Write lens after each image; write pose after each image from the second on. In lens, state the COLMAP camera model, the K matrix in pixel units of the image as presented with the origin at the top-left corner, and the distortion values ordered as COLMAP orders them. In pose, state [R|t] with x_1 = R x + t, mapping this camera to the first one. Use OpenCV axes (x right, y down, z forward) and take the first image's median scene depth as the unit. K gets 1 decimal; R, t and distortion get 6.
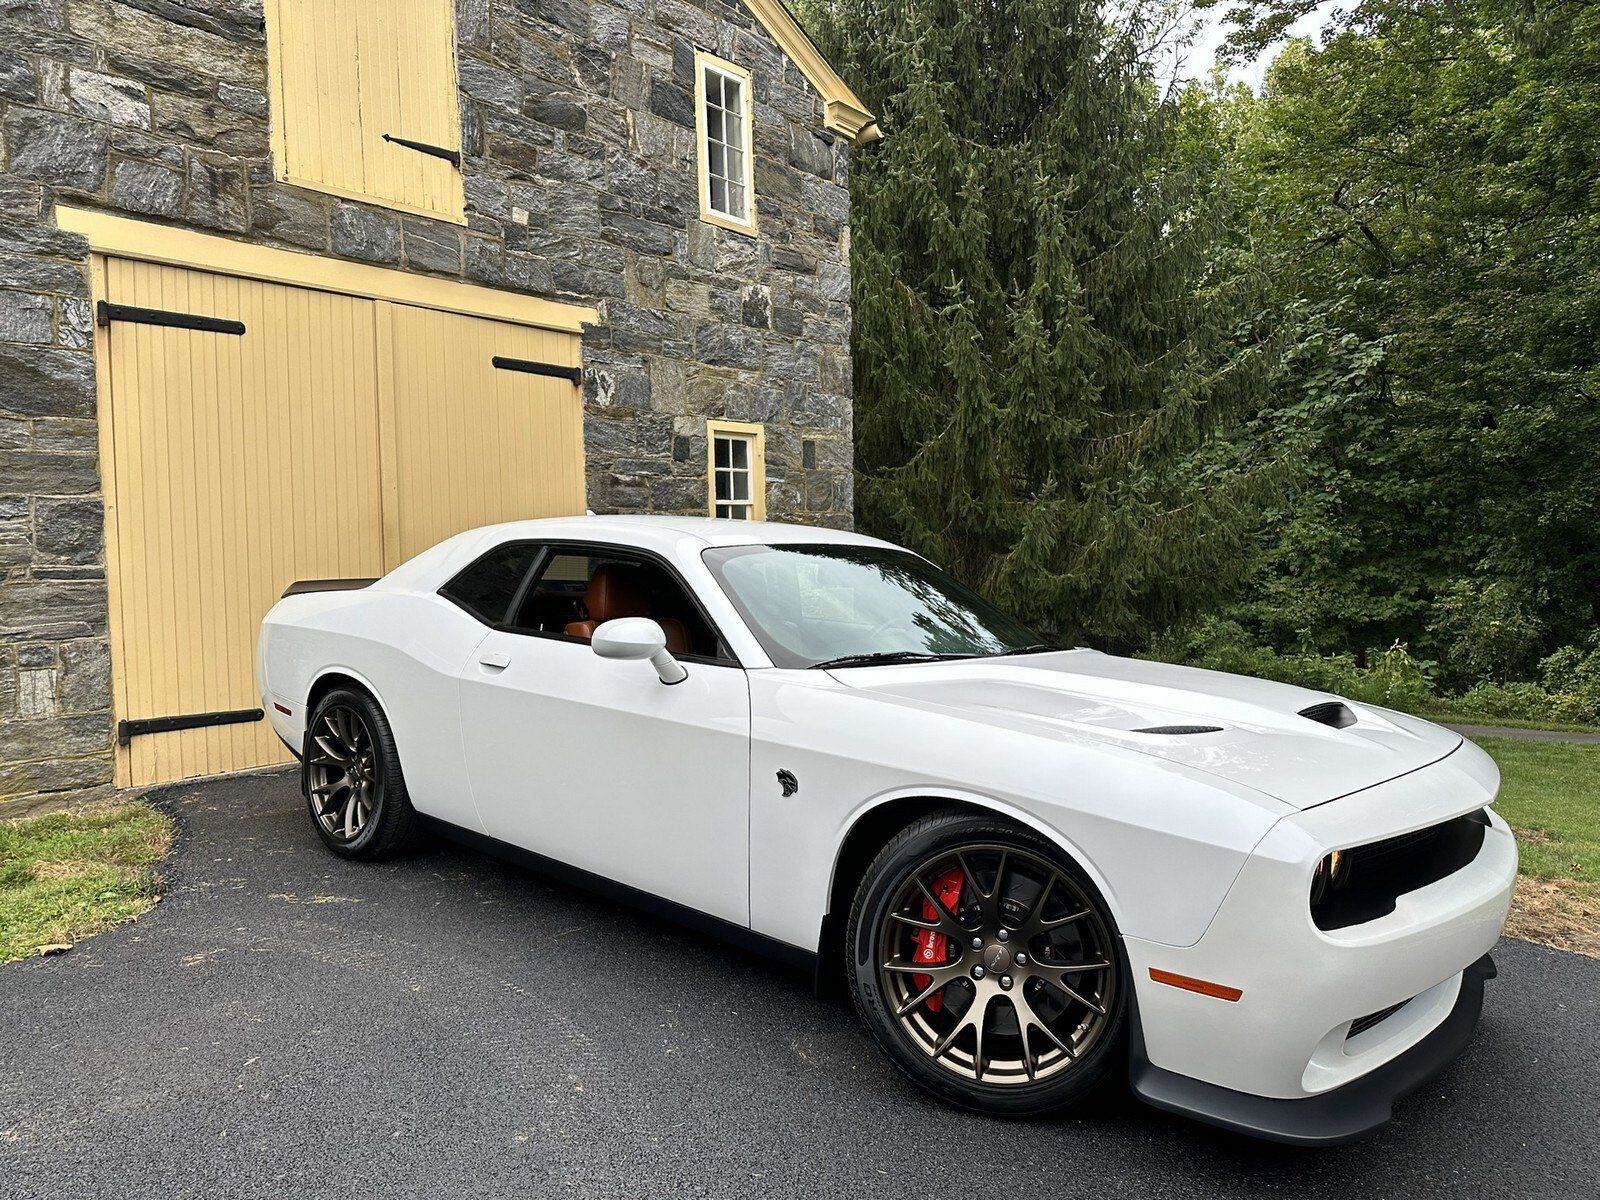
lens RADIAL K [[1091.1, 0, 822.6], [0, 1091.1, 598.5], [0, 0, 1]] dist [-0.003912, -0.002250]
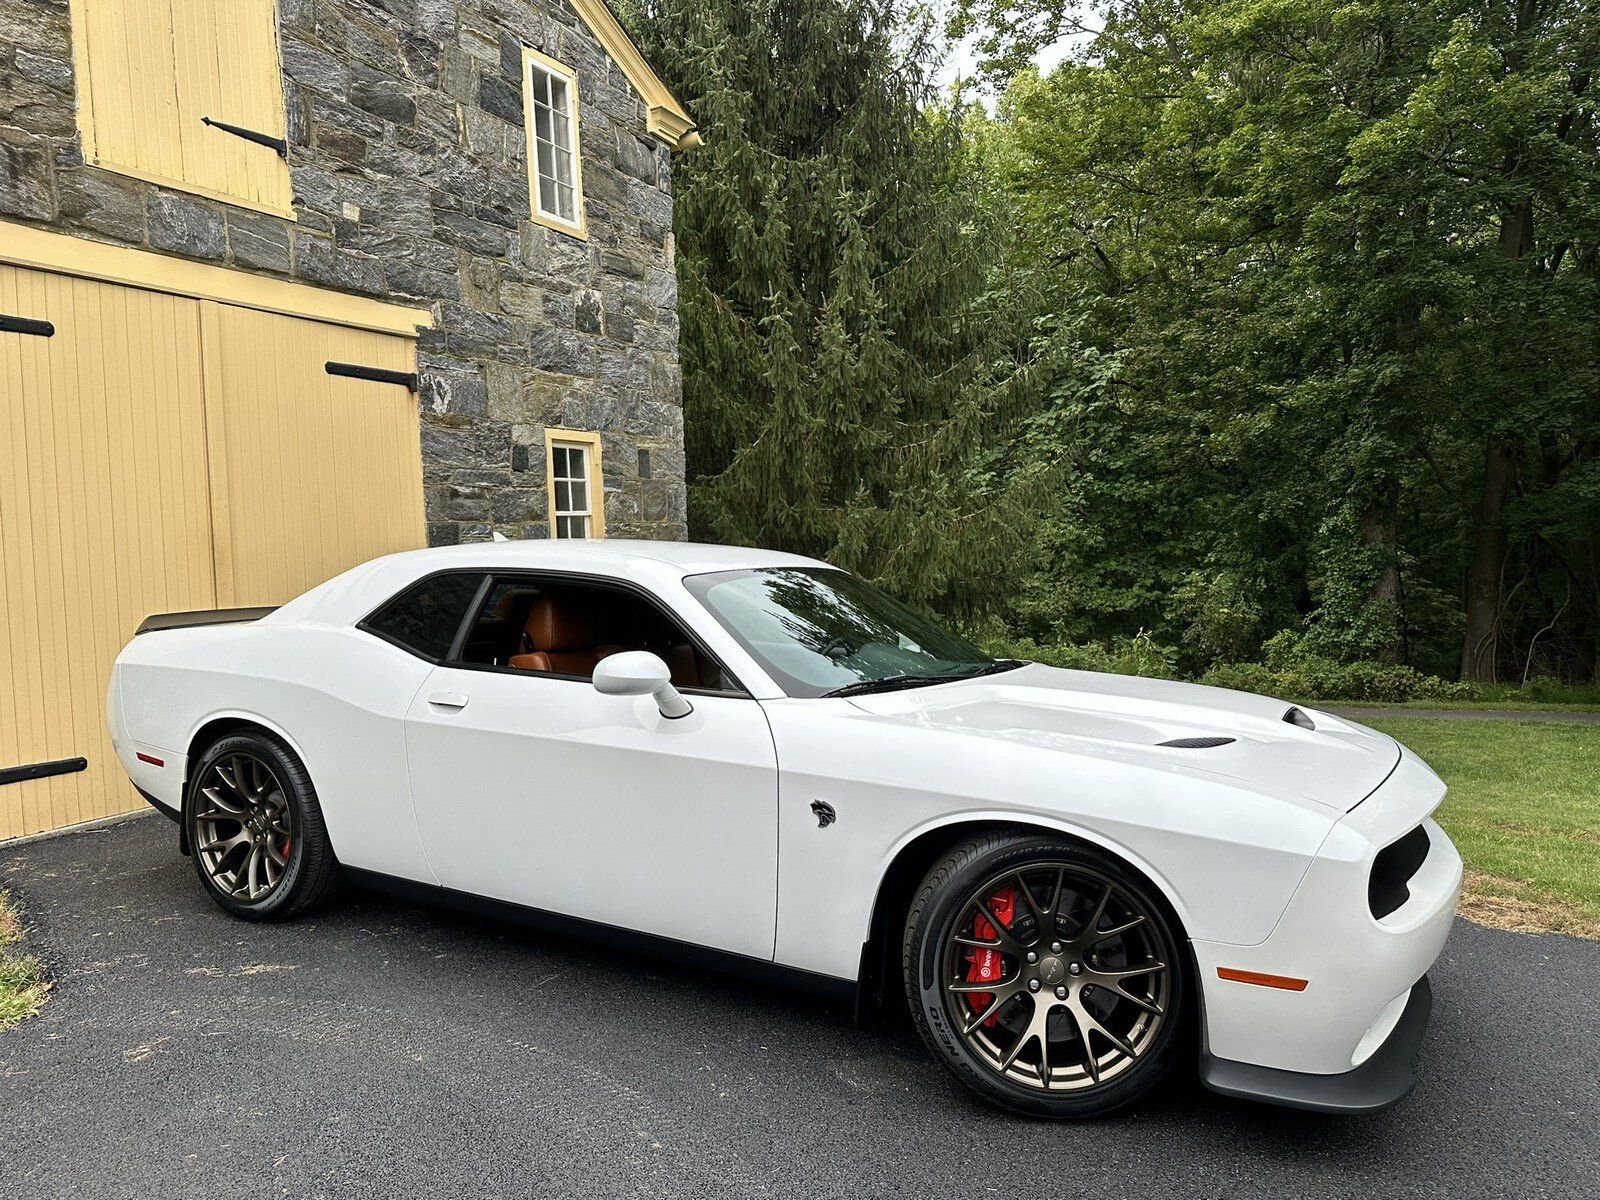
lens RADIAL K [[1093.1, 0, 798.4], [0, 1093.1, 599.7], [0, 0, 1]] dist [-0.008080, -0.002175]
pose [[0.978167, -0.026308, 0.206149, -0.124461], [0.025987, 0.999653, 0.004264, -0.015800], [-0.206189, 0.001186, 0.978511, 0.010591]]
